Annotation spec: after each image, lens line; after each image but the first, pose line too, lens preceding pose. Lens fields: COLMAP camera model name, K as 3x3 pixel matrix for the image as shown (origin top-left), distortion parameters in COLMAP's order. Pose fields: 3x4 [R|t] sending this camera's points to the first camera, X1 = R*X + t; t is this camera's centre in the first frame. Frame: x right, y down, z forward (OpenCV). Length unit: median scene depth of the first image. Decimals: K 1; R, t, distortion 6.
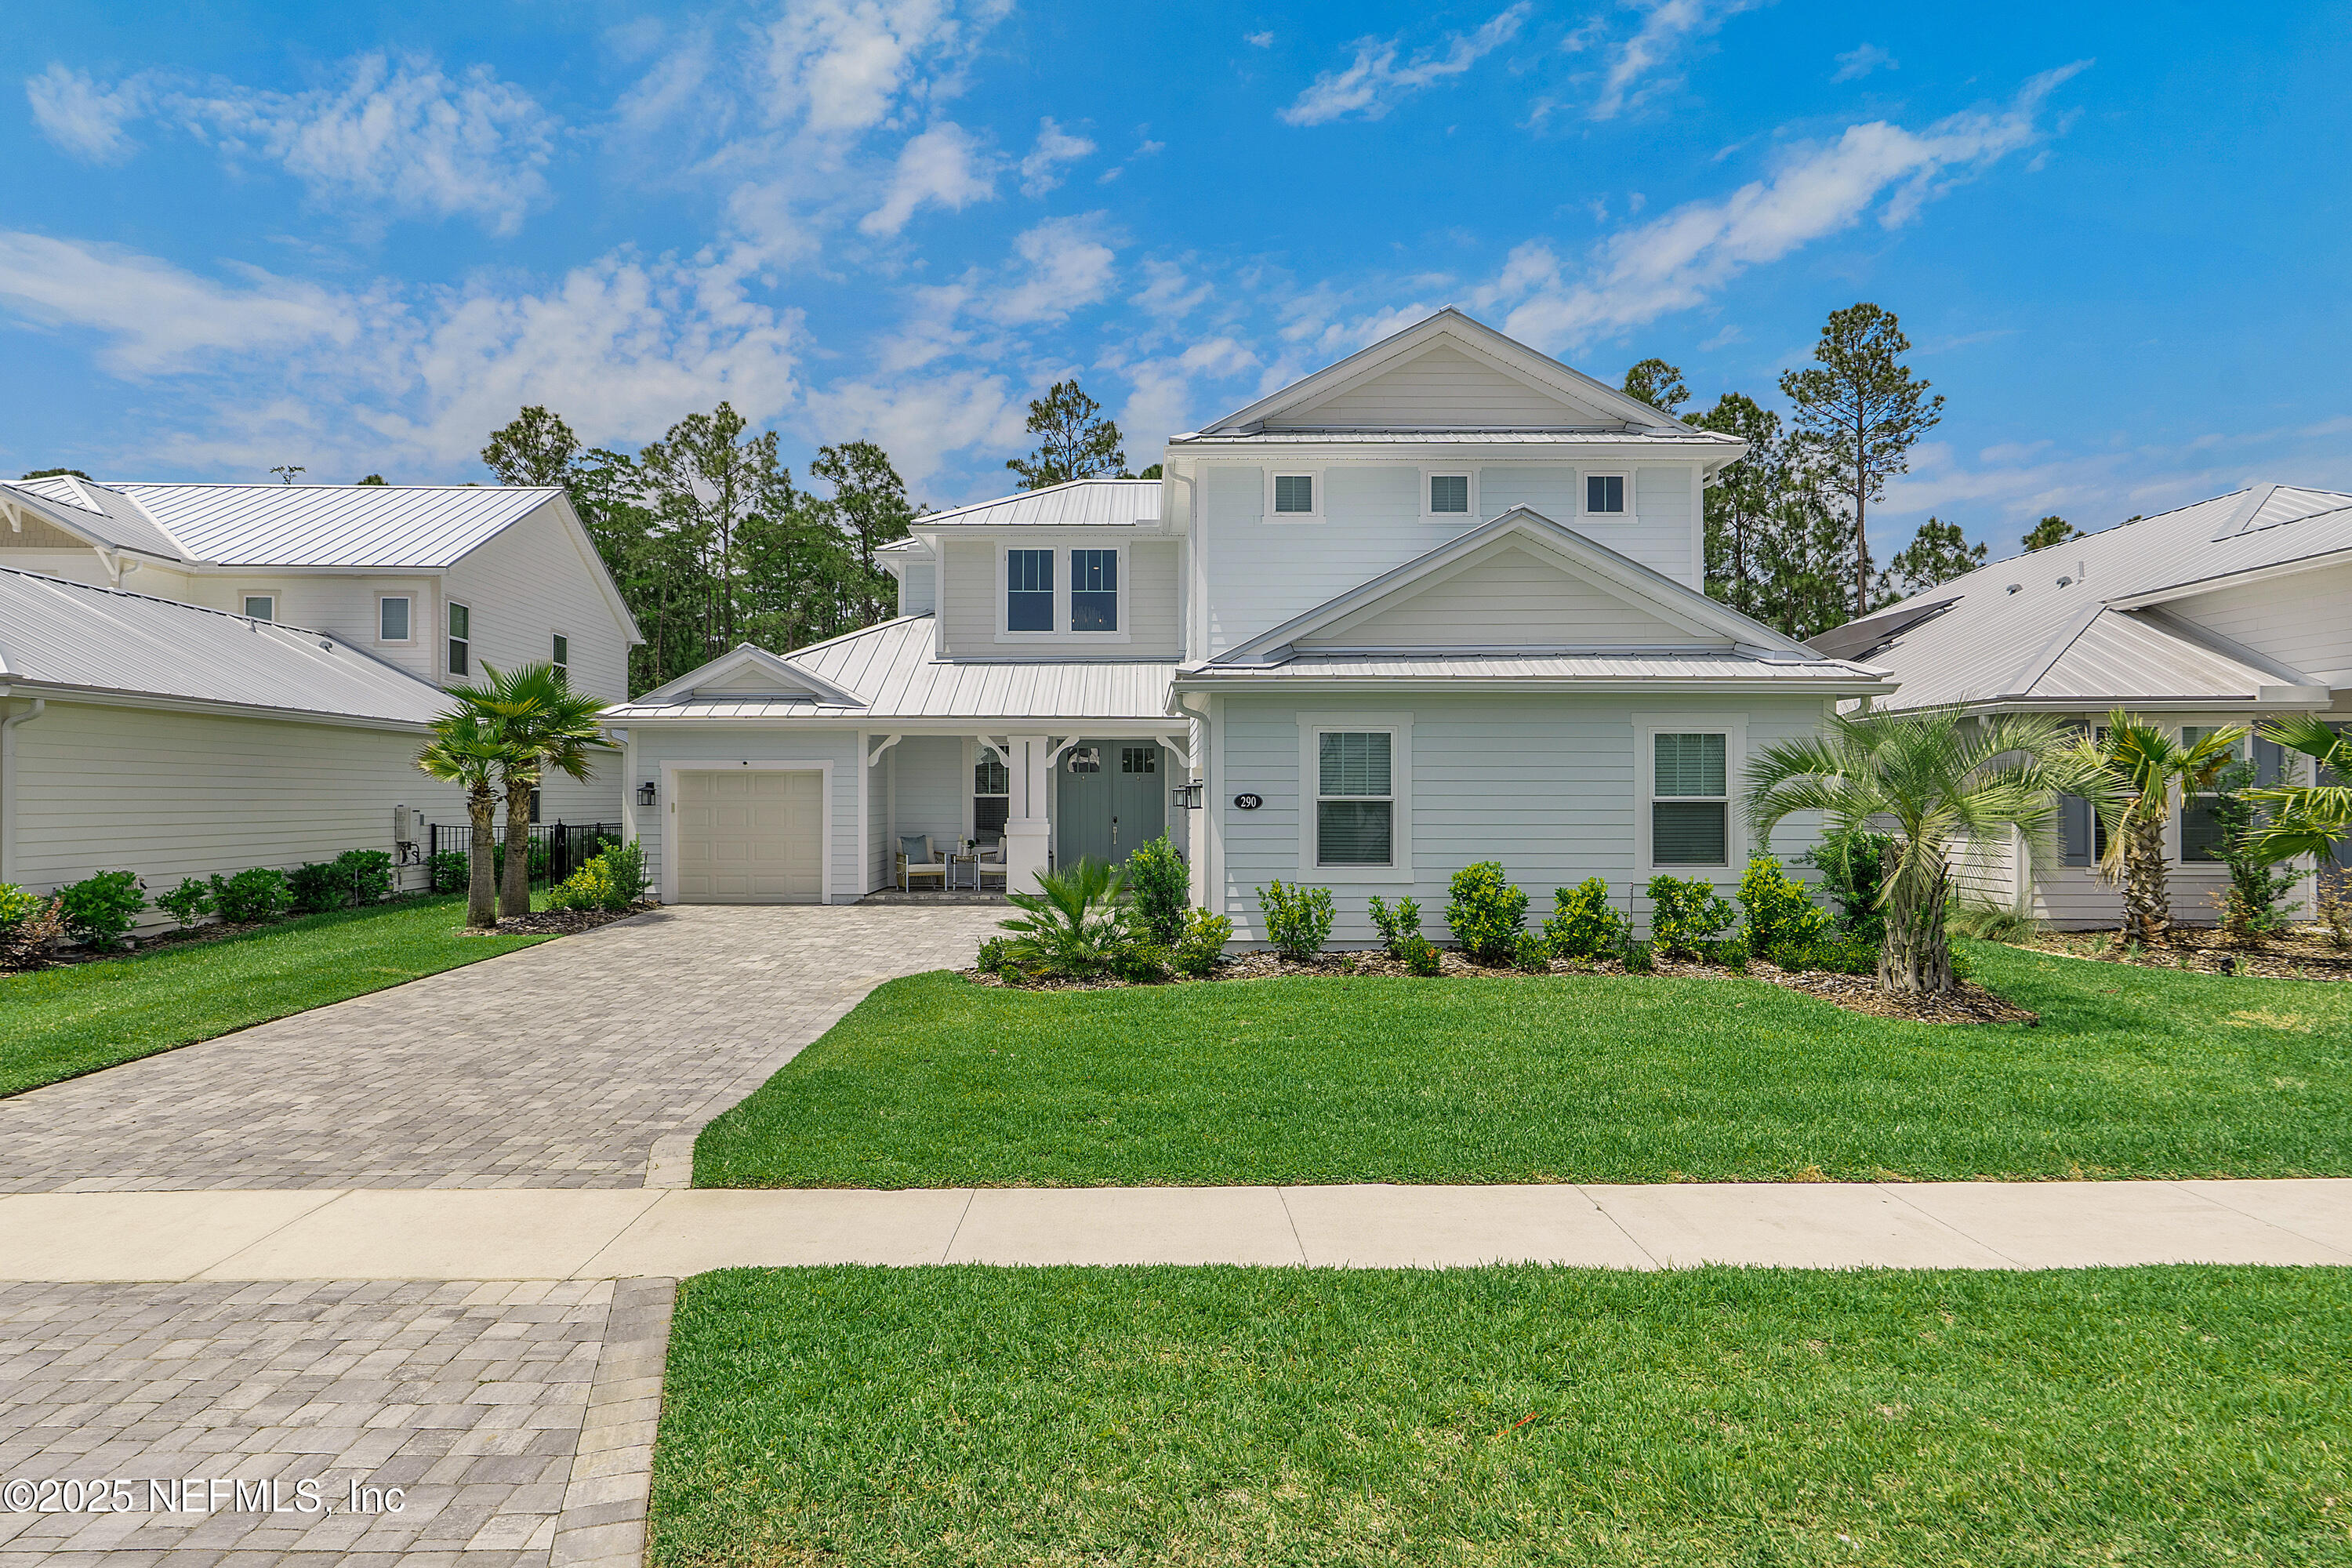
lens RADIAL K [[1243.2, 0, 1181.6], [0, 1243.2, 762.4], [0, 0, 1]] dist [-0.013013, 0.008645]
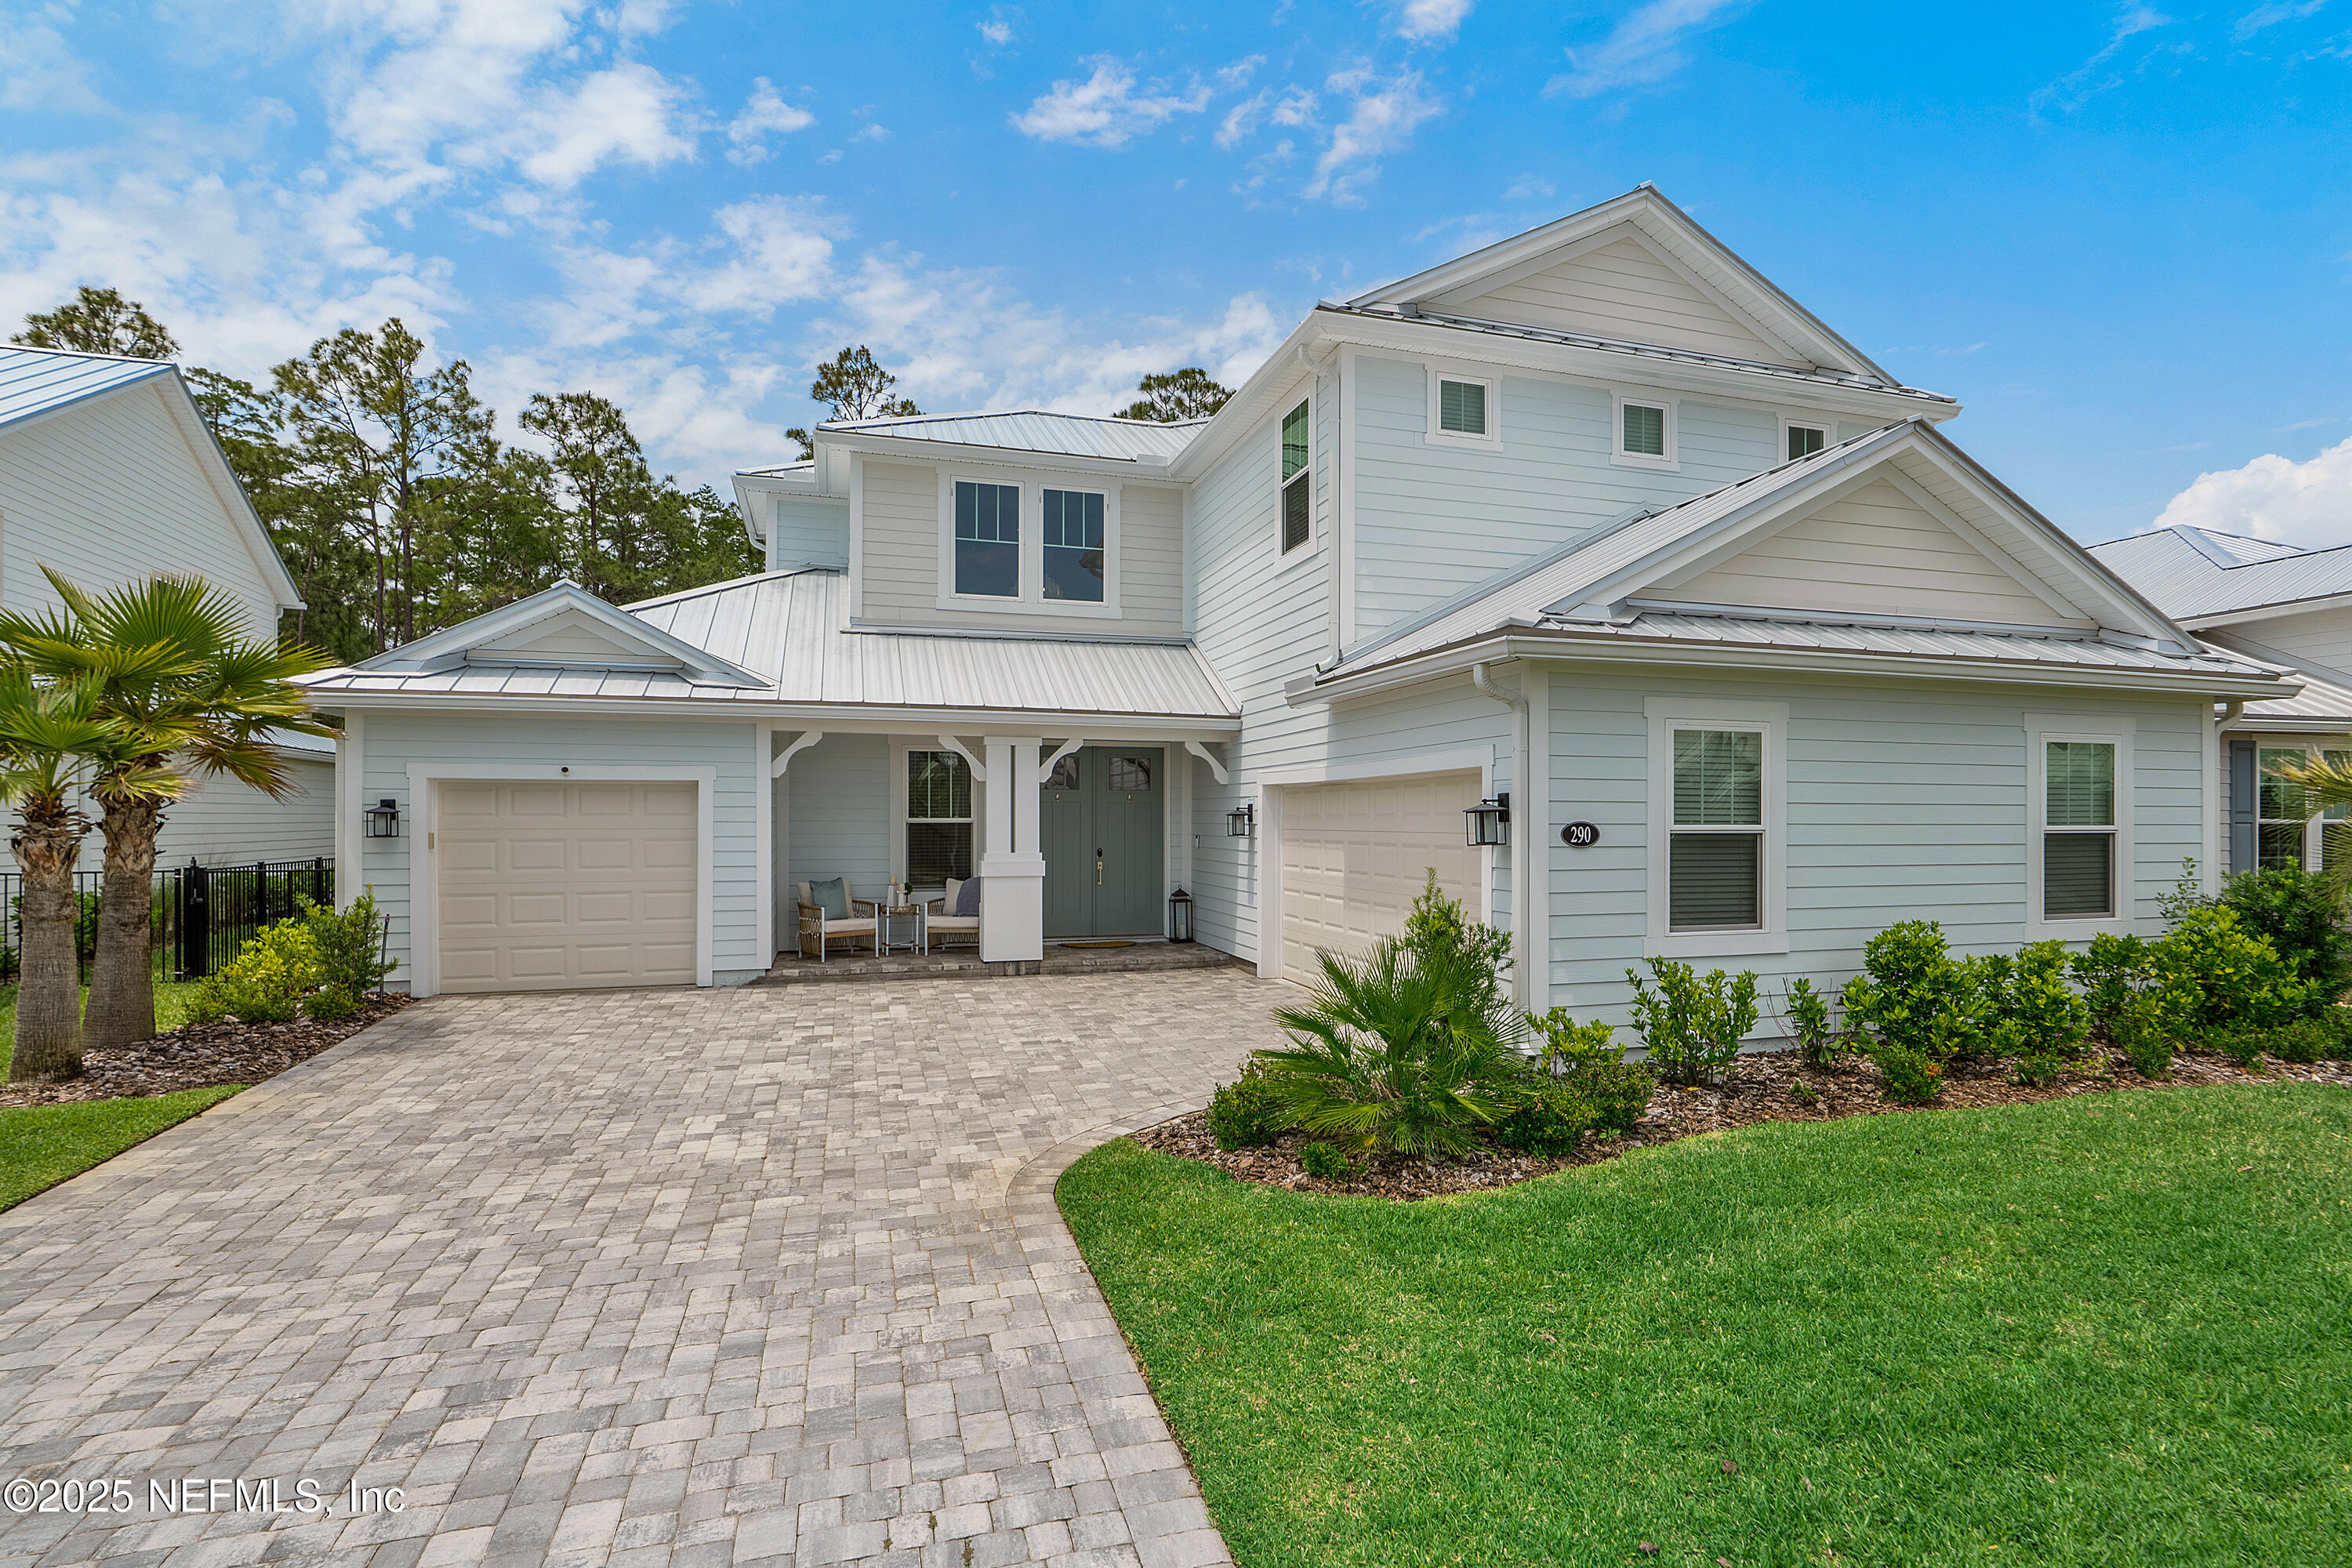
lens RADIAL K [[1190.4, 0, 1283.5], [0, 1190.4, 802.8], [0, 0, 1]] dist [-0.010303, 0.004013]
pose [[0.952284, 0.004829, 0.305175, -0.188862], [-0.009617, 0.999853, 0.014190, 0.005479], [-0.305061, -0.016448, 0.952191, 0.314337]]
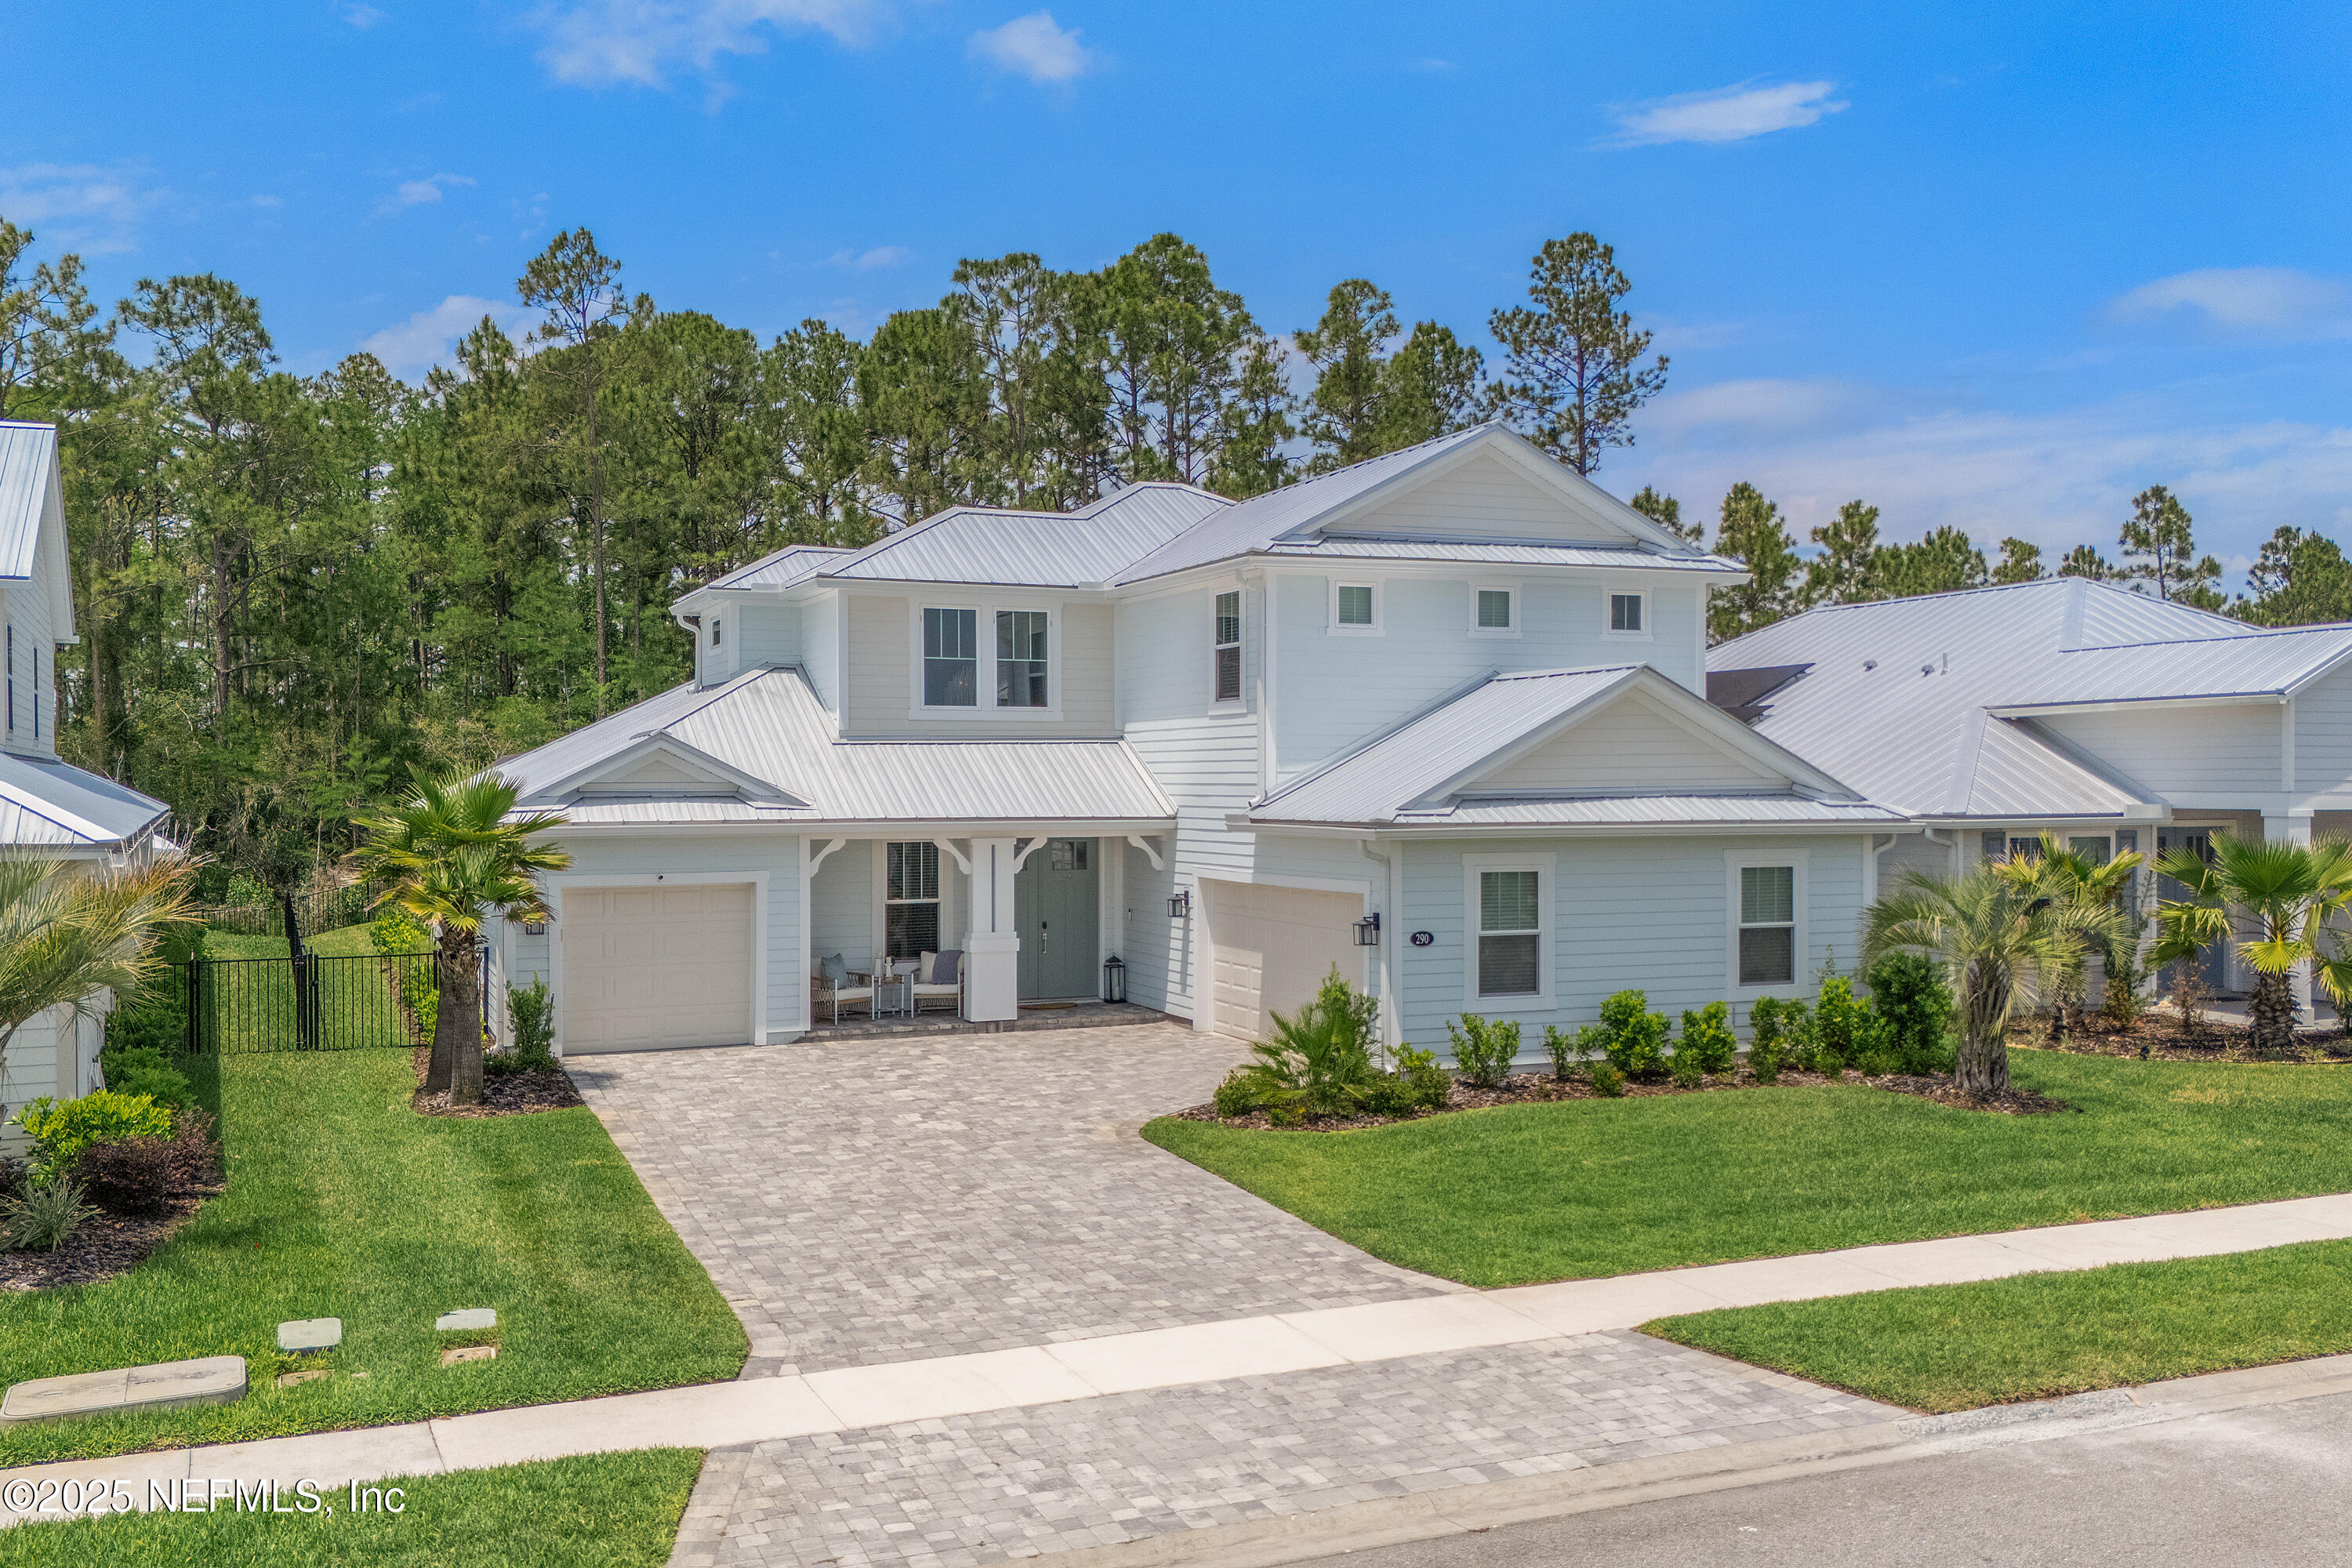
lens RADIAL K [[1860.3, 0, 1230.0], [0, 1860.3, 795.6], [0, 0, 1]] dist [0.047888, -0.033187]
pose [[0.928792, -0.001033, 0.370601, -0.463593], [-0.008825, 0.999651, 0.024902, -0.086859], [-0.370497, -0.026399, 0.928458, -0.274507]]
